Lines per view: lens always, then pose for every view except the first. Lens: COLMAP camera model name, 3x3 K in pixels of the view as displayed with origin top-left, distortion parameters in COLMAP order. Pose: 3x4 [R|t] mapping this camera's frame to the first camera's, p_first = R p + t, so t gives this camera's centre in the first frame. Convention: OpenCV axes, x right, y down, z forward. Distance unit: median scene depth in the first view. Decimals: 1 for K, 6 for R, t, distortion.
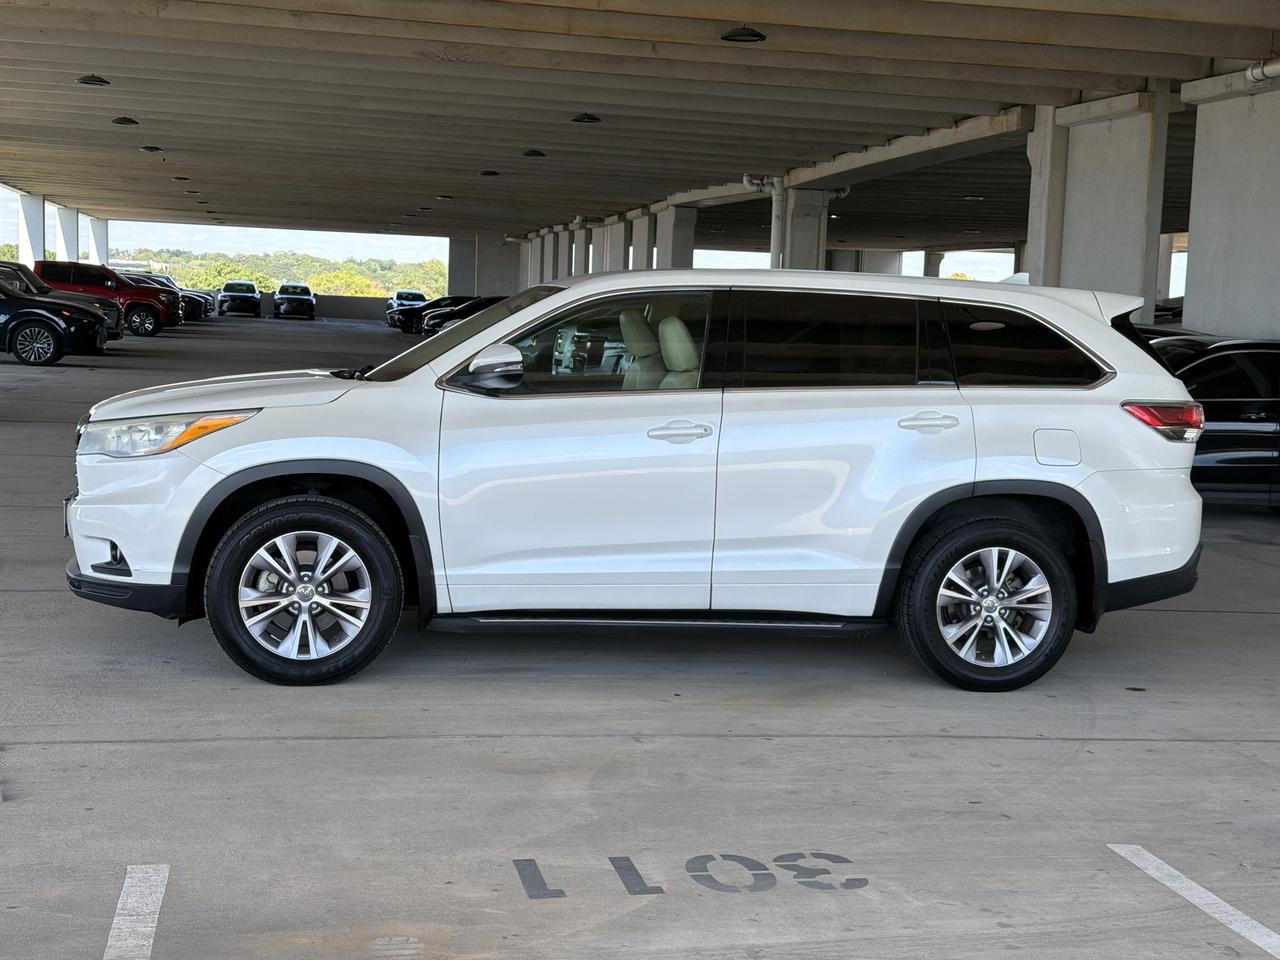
lens RADIAL K [[1802.8, 0, 641.1], [0, 1802.8, 481.1], [0, 0, 1]] dist [0.149836, -0.172094]
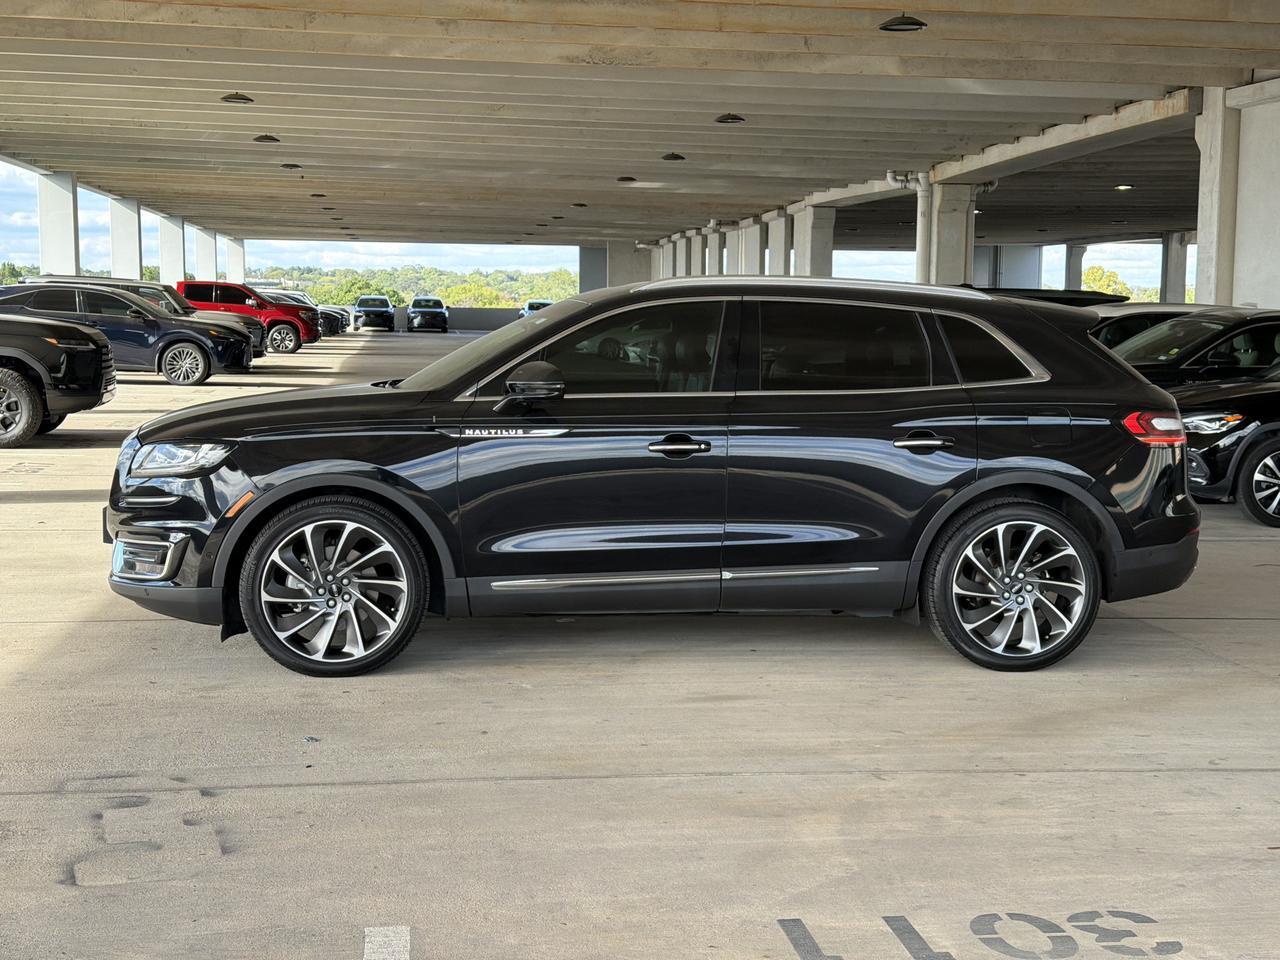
lens RADIAL K [[1819.3, 0, 659.0], [0, 1819.3, 480.3], [0, 0, 1]] dist [0.178108, -0.316864]
pose [[0.997782, -0.020973, -0.063176, -0.046919], [0.020717, 0.999774, -0.004714, -0.005331], [0.063261, 0.003395, 0.997991, 0.056129]]
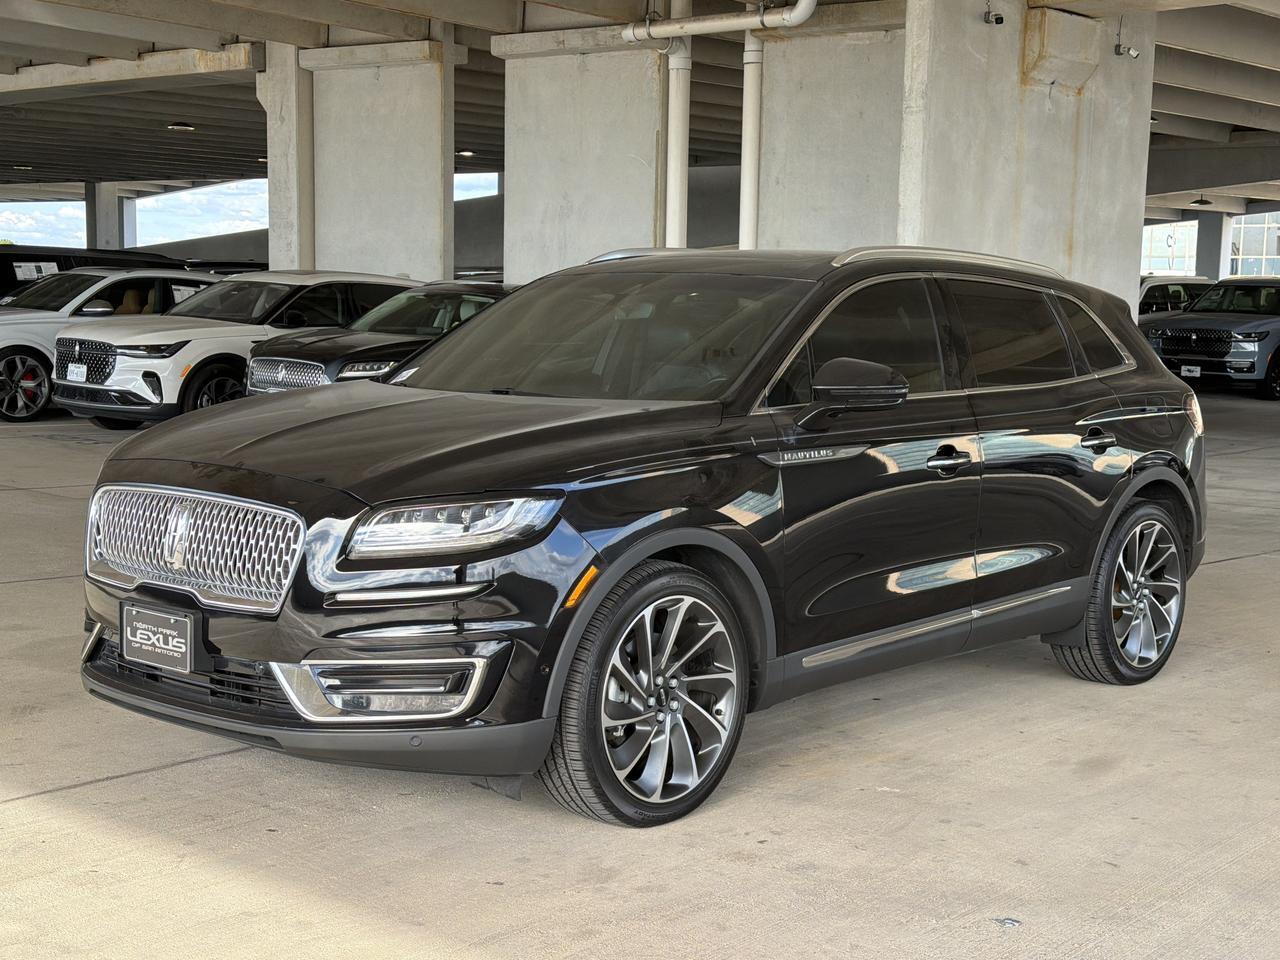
lens RADIAL K [[1819.3, 0, 659.0], [0, 1819.3, 480.3], [0, 0, 1]] dist [0.178108, -0.316864]
pose [[0.789512, -0.081820, 0.608256, -0.839743], [0.065657, 0.996646, 0.048843, -0.081932], [-0.610212, 0.001374, 0.792237, 0.597615]]
